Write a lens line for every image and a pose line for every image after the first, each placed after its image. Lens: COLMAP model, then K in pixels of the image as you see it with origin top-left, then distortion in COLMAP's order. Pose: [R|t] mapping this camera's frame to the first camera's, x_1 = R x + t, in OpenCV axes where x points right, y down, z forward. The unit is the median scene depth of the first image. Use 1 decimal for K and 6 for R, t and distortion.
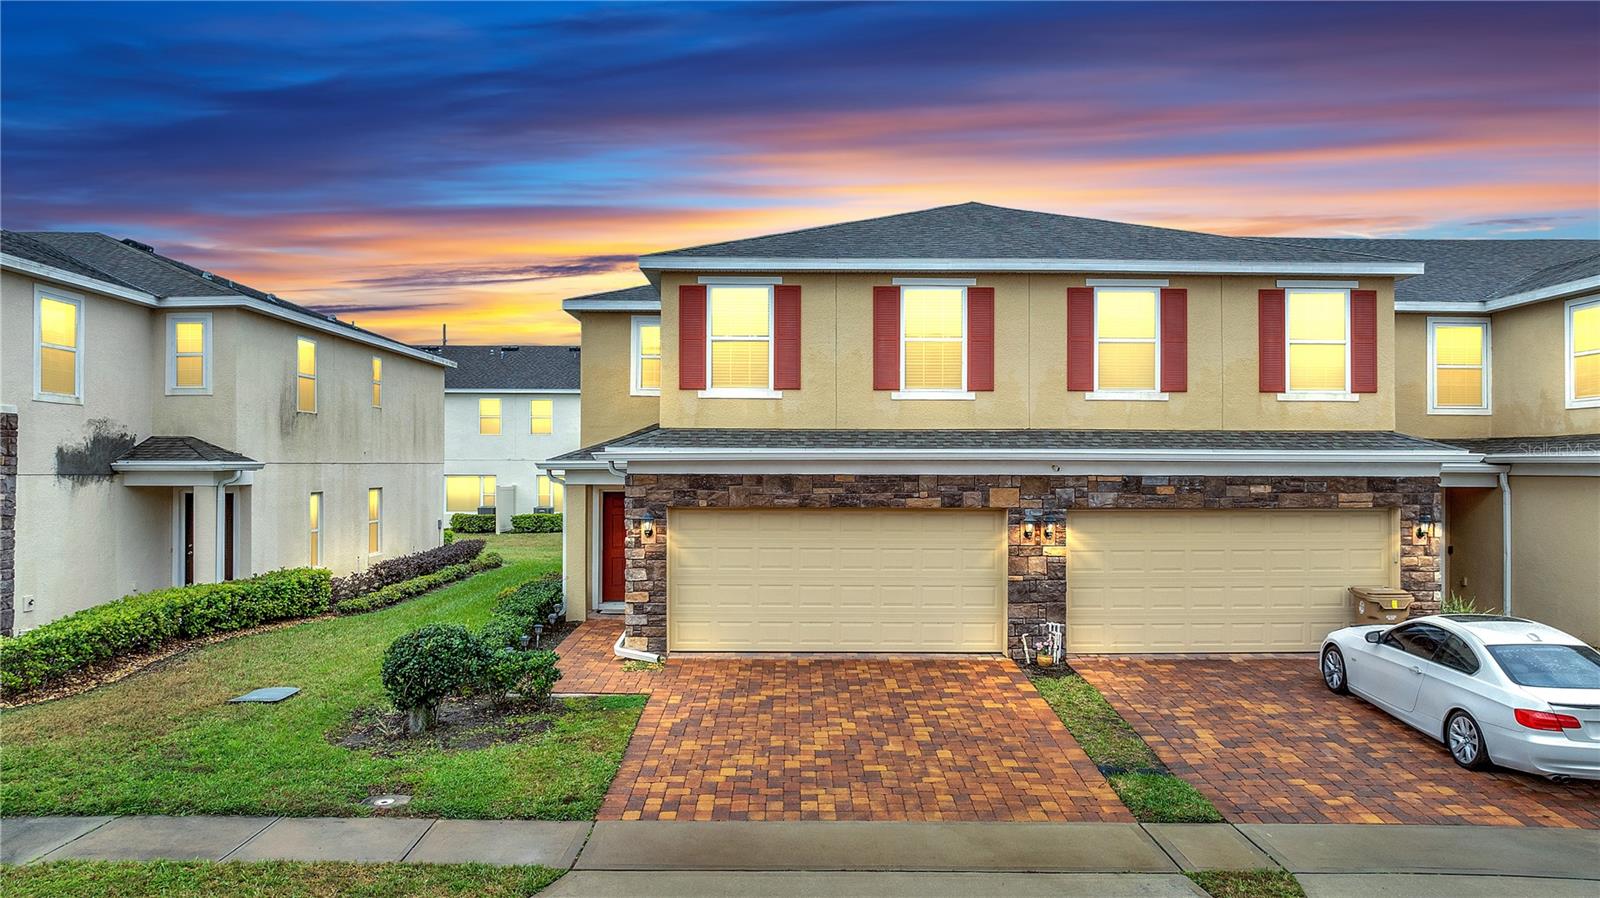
lens RADIAL K [[1131.8, 0, 798.7], [0, 1131.8, 463.2], [0, 0, 1]] dist [-0.045709, 0.052277]
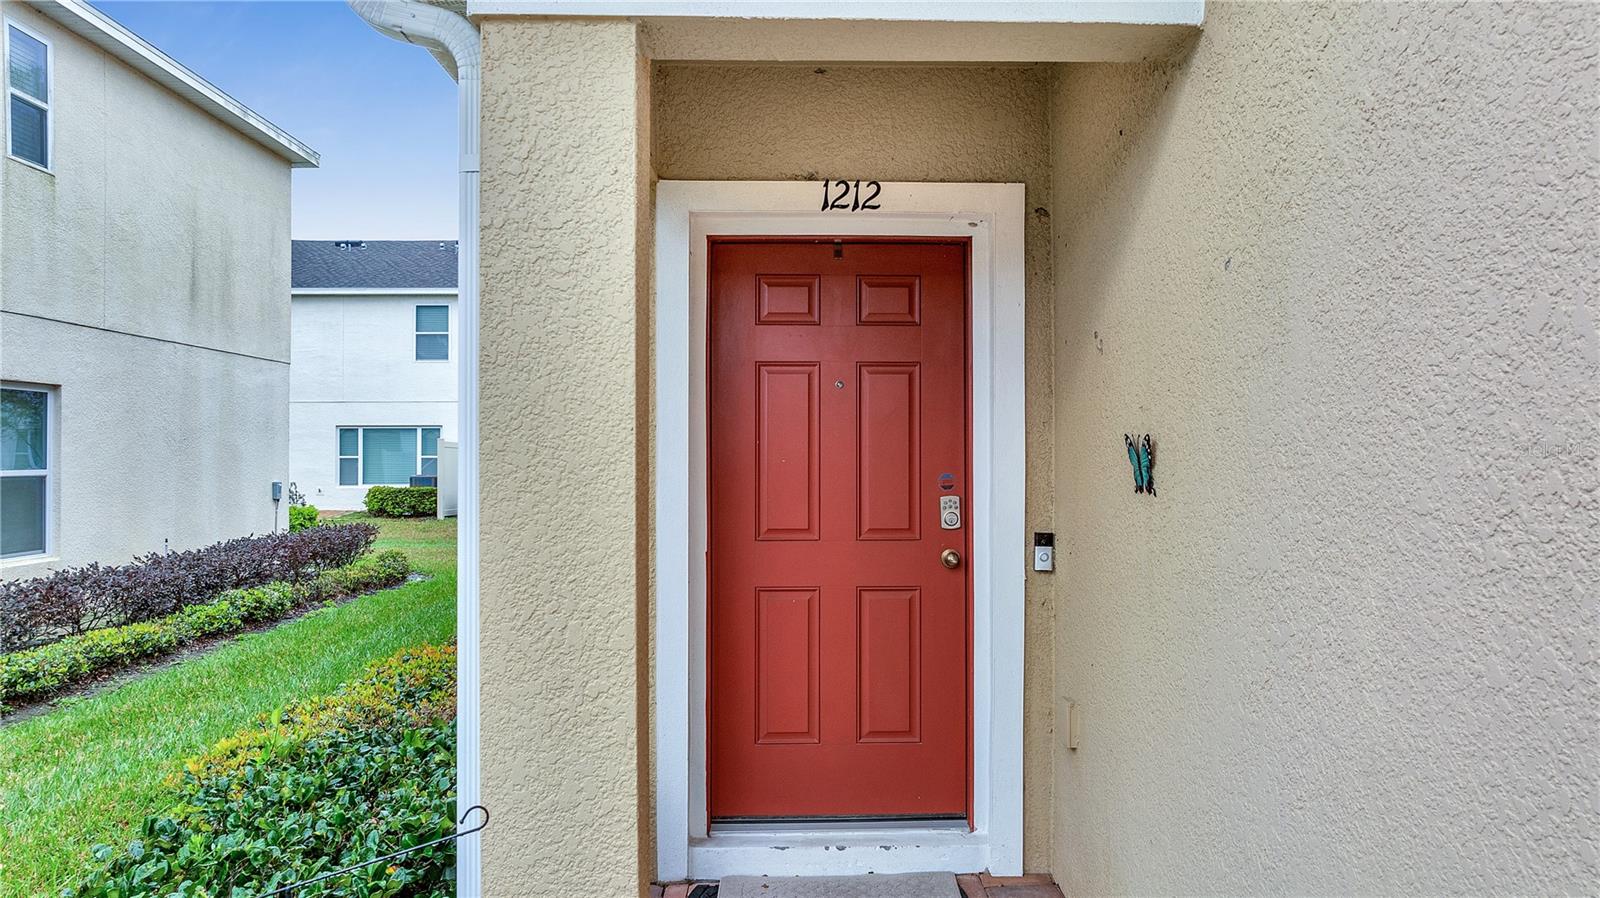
lens RADIAL K [[1131.8, 0, 798.7], [0, 1131.8, 463.2], [0, 0, 1]] dist [-0.045709, 0.052277]
pose [[0.999981, -0.004296, 0.004312, -0.207087], [0.004269, 0.999972, 0.006135, 0.080133], [-0.004338, -0.006117, 0.999972, 1.056725]]
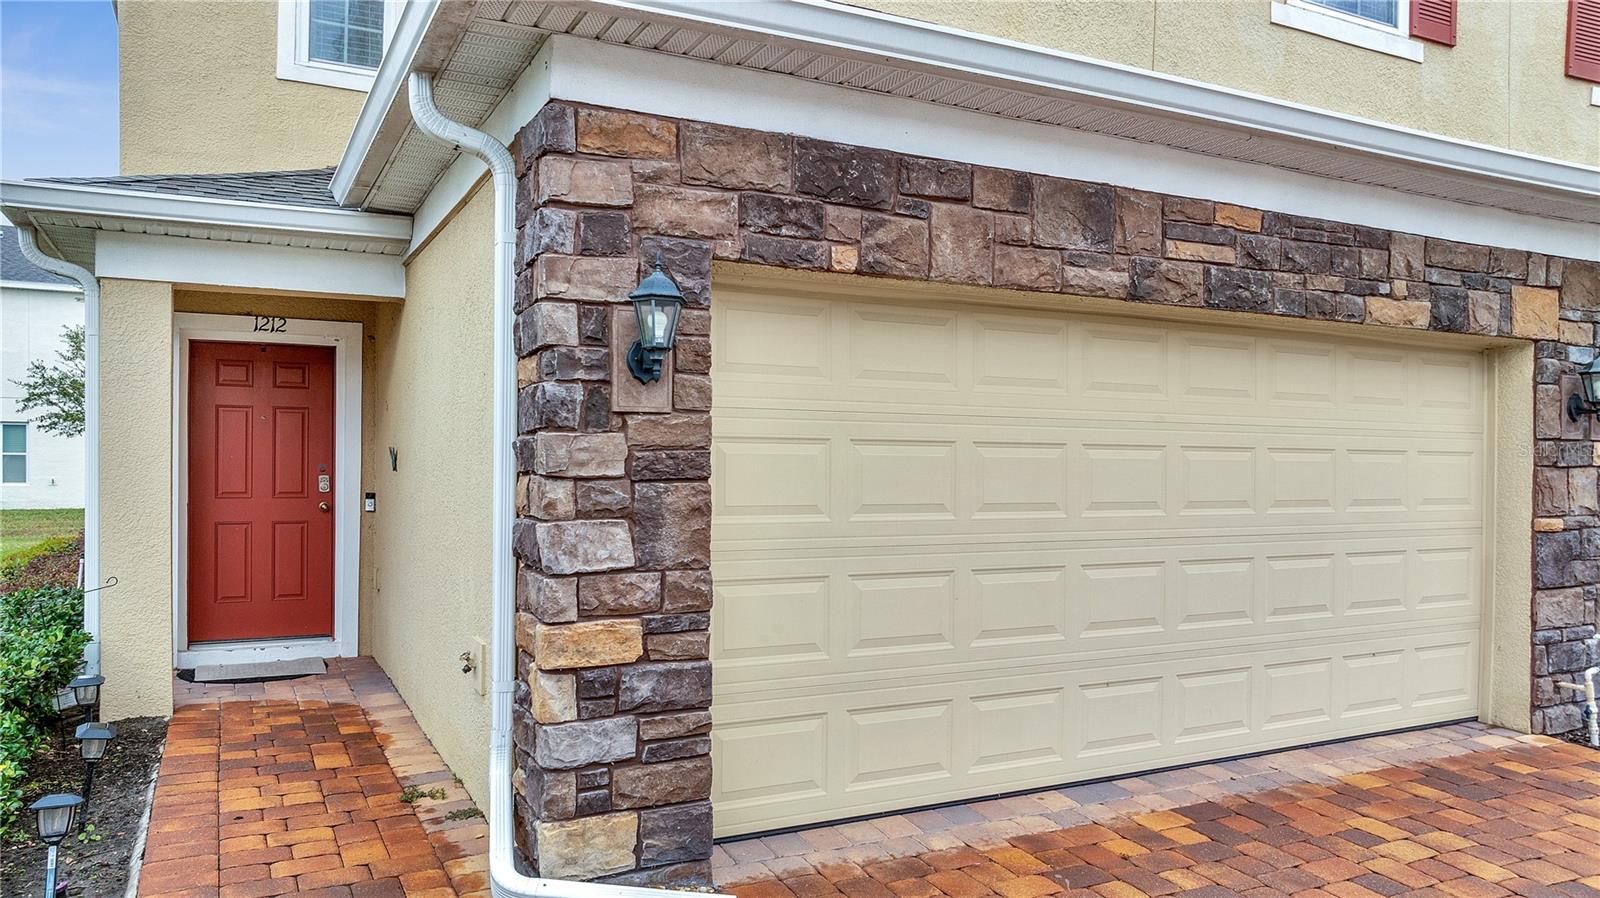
lens RADIAL K [[1131.8, 0, 798.7], [0, 1131.8, 463.2], [0, 0, 1]] dist [-0.045709, 0.052277]
pose [[0.893743, 0.001771, 0.448575, -0.207853], [-0.004566, 0.999976, 0.005150, 0.080178], [-0.448555, -0.006651, 0.893730, 0.773952]]
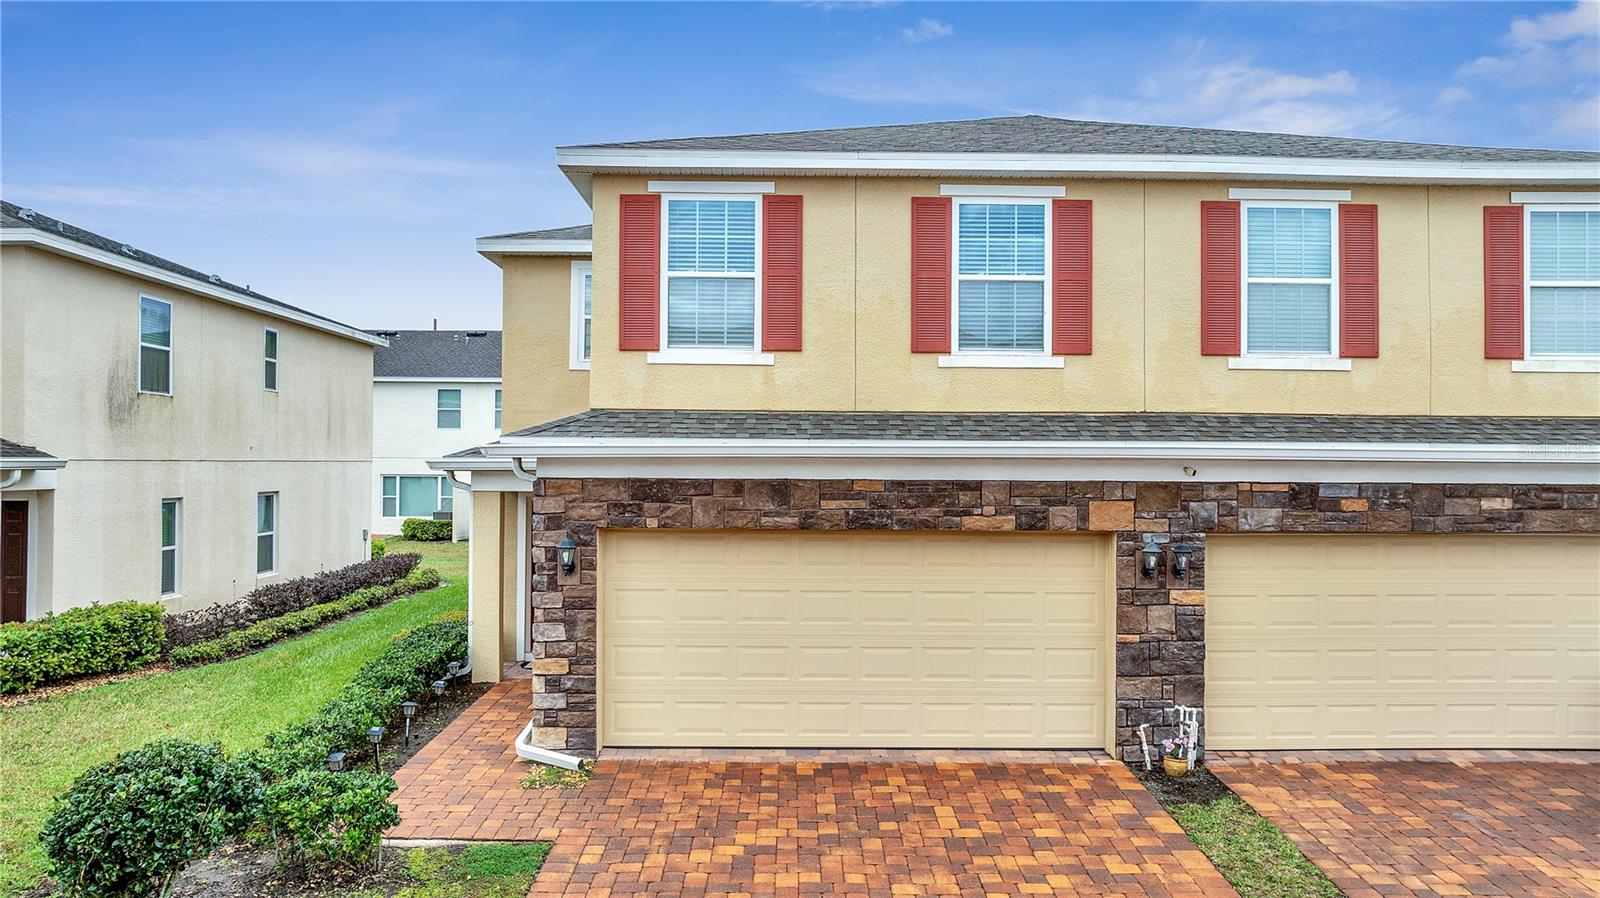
lens RADIAL K [[1115.5, 0, 804.6], [0, 1115.5, 452.4], [0, 0, 1]] dist [-0.025959, -0.001511]
pose [[0.999974, 0.003240, 0.006416, -0.000762], [-0.003180, 0.999951, -0.009340, 0.000233], [-0.006446, 0.009319, 0.999936, 0.353108]]
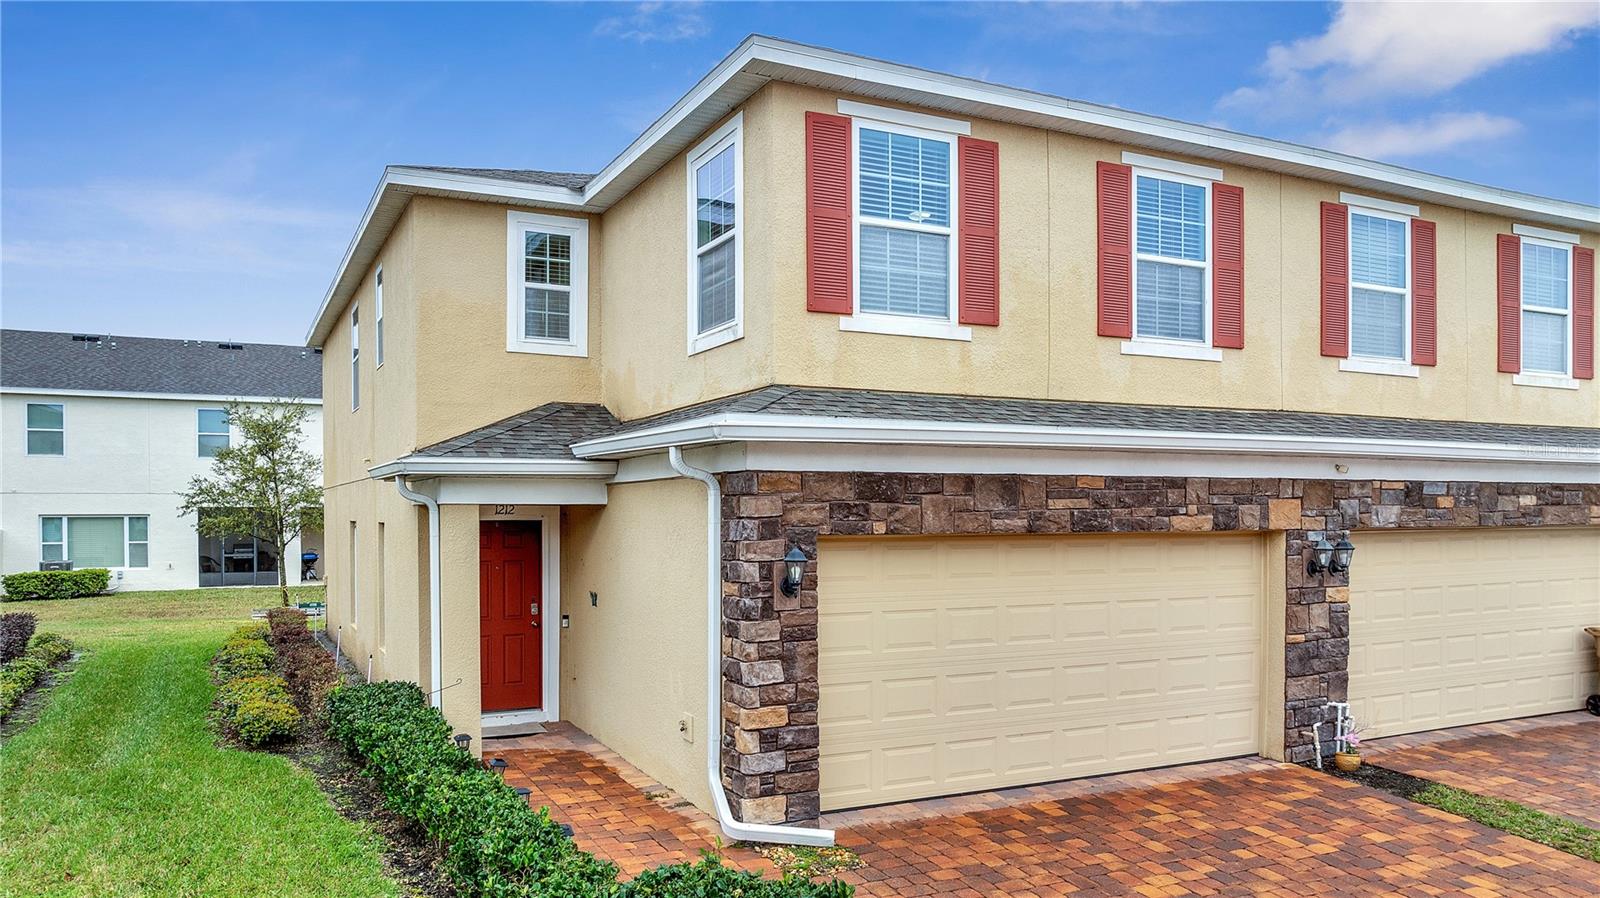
lens RADIAL K [[1156.9, 0, 796.2], [0, 1156.9, 530.1], [0, 0, 1]] dist [-0.026512, -0.003725]
pose [[0.899176, -0.012855, 0.437398, -0.352622], [0.004917, 0.999802, 0.019276, 0.025692], [-0.437559, -0.015181, 0.899061, 0.533912]]
